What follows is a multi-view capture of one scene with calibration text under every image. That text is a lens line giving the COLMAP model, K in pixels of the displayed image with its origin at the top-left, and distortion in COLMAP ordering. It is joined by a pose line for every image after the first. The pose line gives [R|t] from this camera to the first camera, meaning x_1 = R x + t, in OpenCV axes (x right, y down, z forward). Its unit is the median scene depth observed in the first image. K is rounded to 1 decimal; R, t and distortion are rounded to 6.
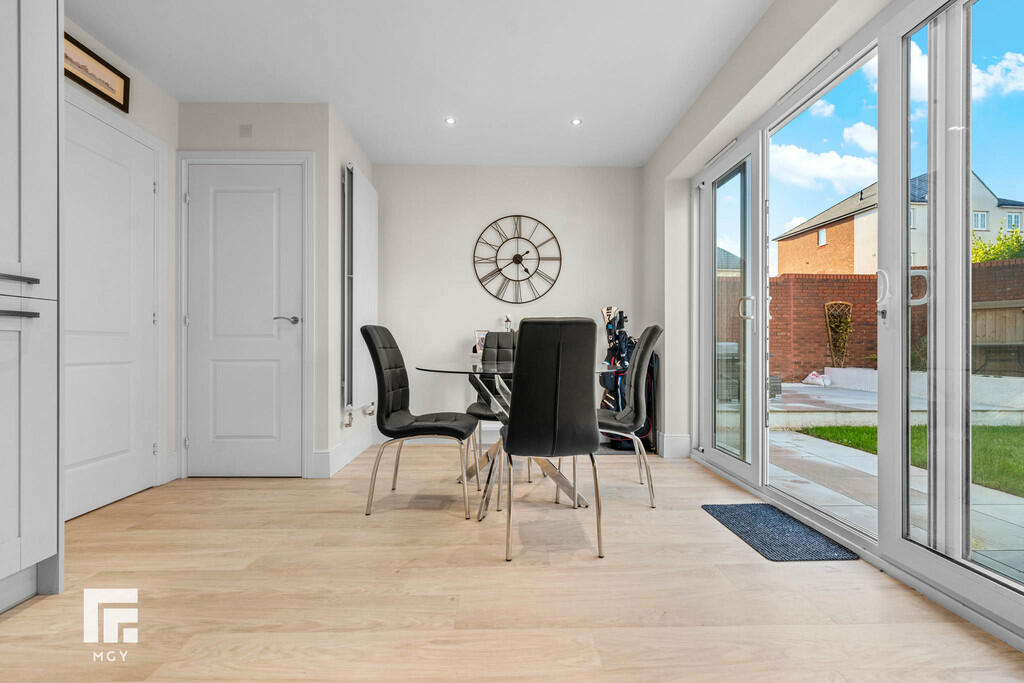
lens RADIAL K [[414.9, 0, 508.3], [0, 414.9, 343.9], [0, 0, 1]] dist [0.000496, -0.000715]
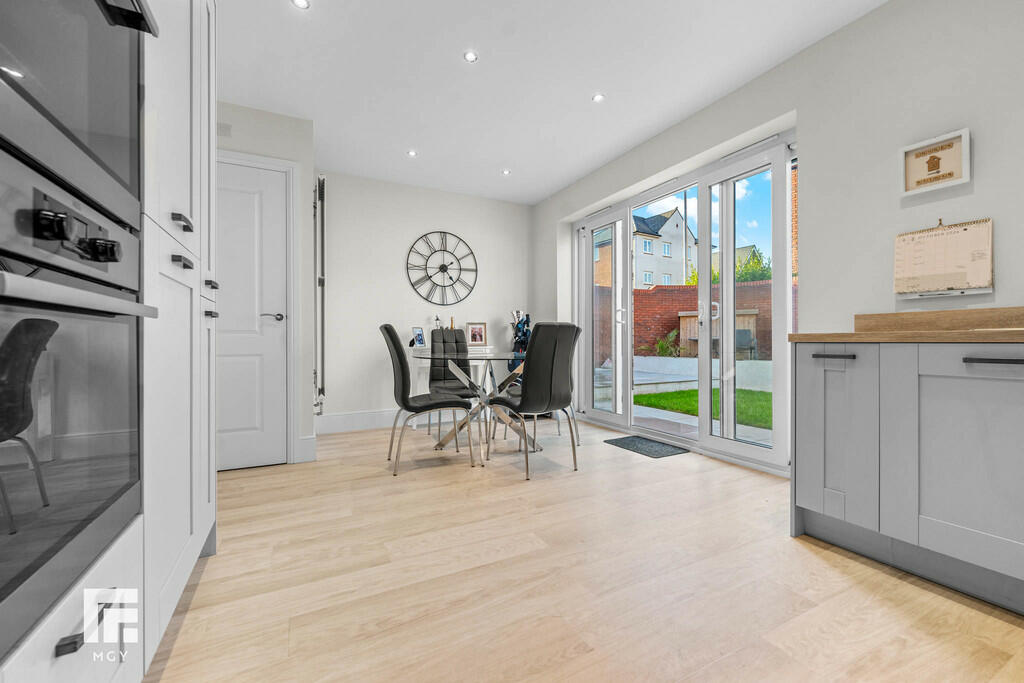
lens RADIAL K [[412.5, 0, 507.0], [0, 412.5, 337.5], [0, 0, 1]] dist [0.000624, -0.000530]
pose [[0.901241, -0.000154, 0.433317, -0.331515], [0.001017, 0.999998, -0.001759, -0.001689], [-0.433316, 0.002026, 0.901240, -0.156962]]
